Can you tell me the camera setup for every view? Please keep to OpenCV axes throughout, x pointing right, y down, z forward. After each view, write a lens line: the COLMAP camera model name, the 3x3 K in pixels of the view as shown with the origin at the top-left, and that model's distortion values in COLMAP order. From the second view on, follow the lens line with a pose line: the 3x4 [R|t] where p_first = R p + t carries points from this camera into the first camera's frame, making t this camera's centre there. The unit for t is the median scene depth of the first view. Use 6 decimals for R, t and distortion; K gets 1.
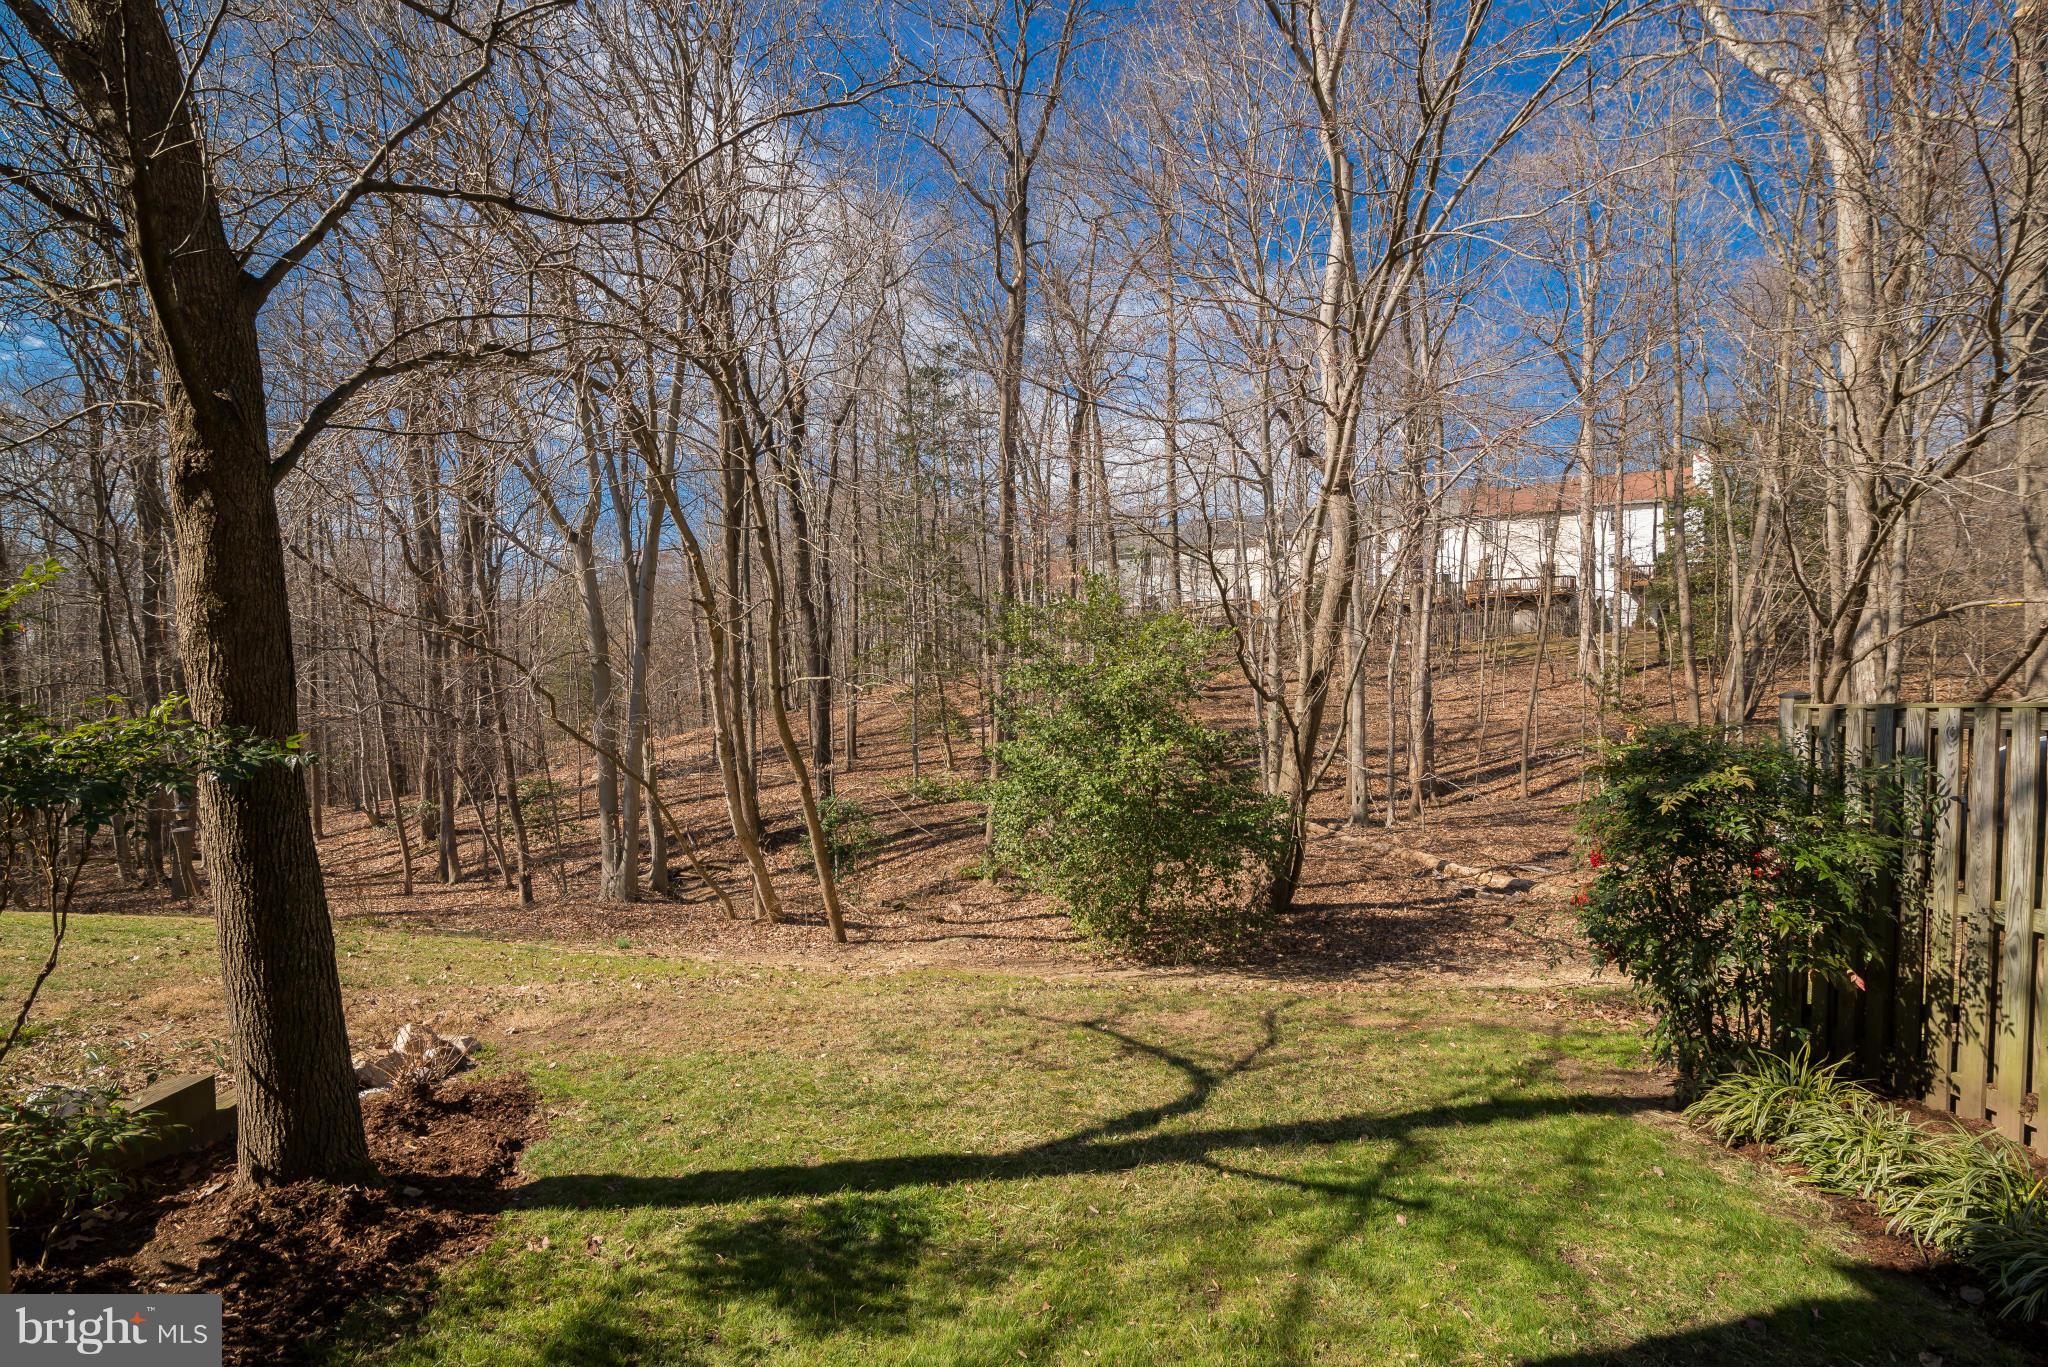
lens RADIAL K [[928.0, 0, 1024.0], [0, 928.0, 683.5], [0, 0, 1]] dist [-0.014735, 0.000002]
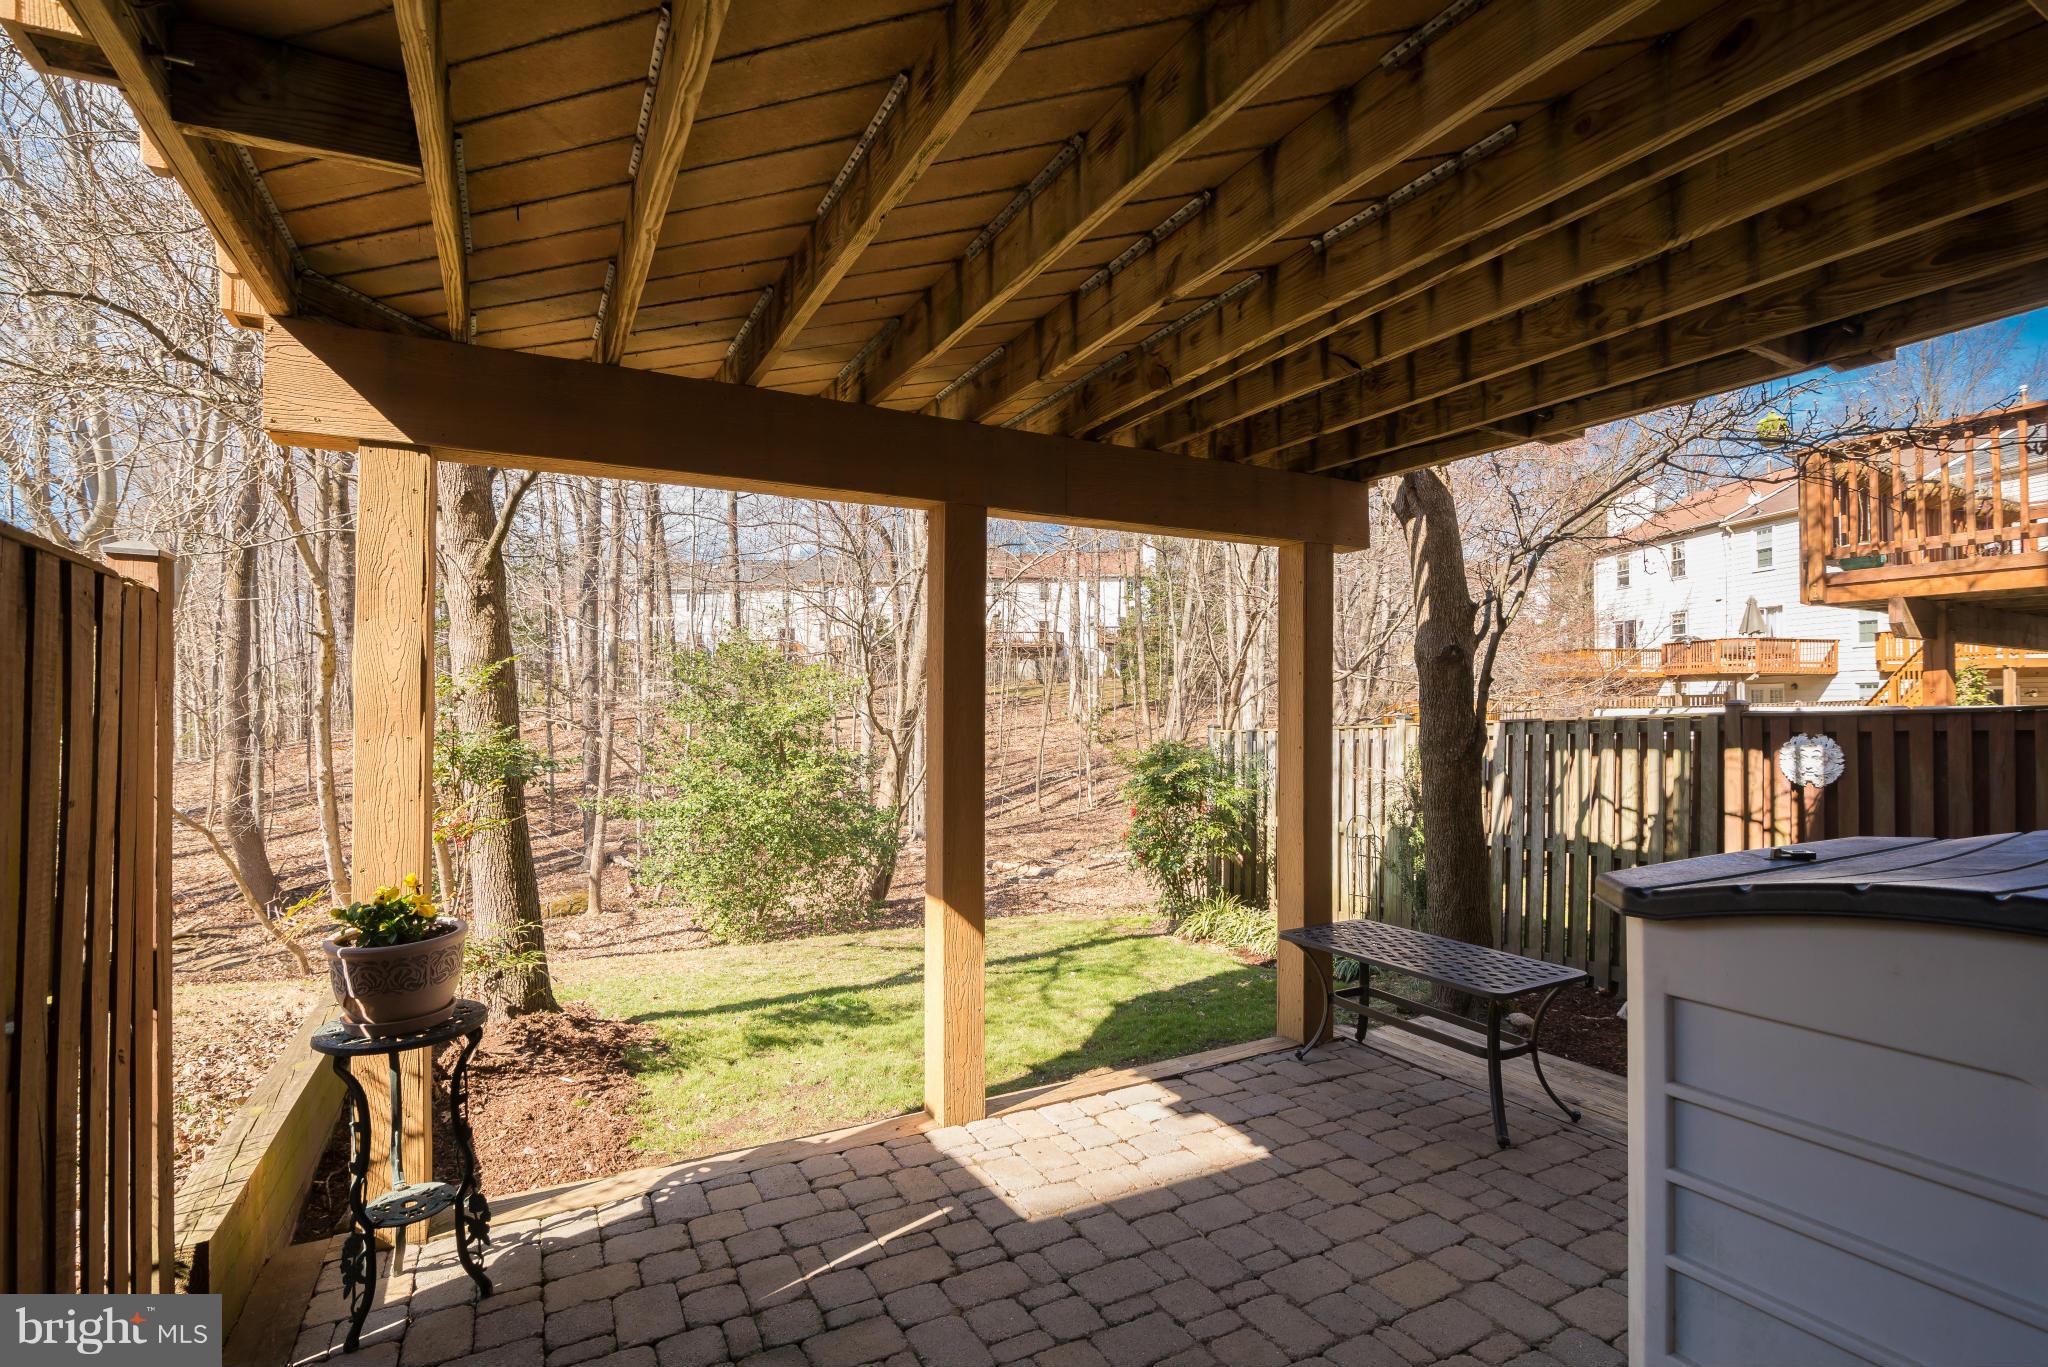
lens RADIAL K [[928.0, 0, 1024.0], [0, 928.0, 683.5], [0, 0, 1]] dist [-0.014735, 0.000002]
pose [[0.875627, 0.020810, 0.482539, -0.153935], [-0.001463, 0.999181, -0.040436, 0.001113], [-0.482985, 0.034701, 0.874941, -0.174504]]
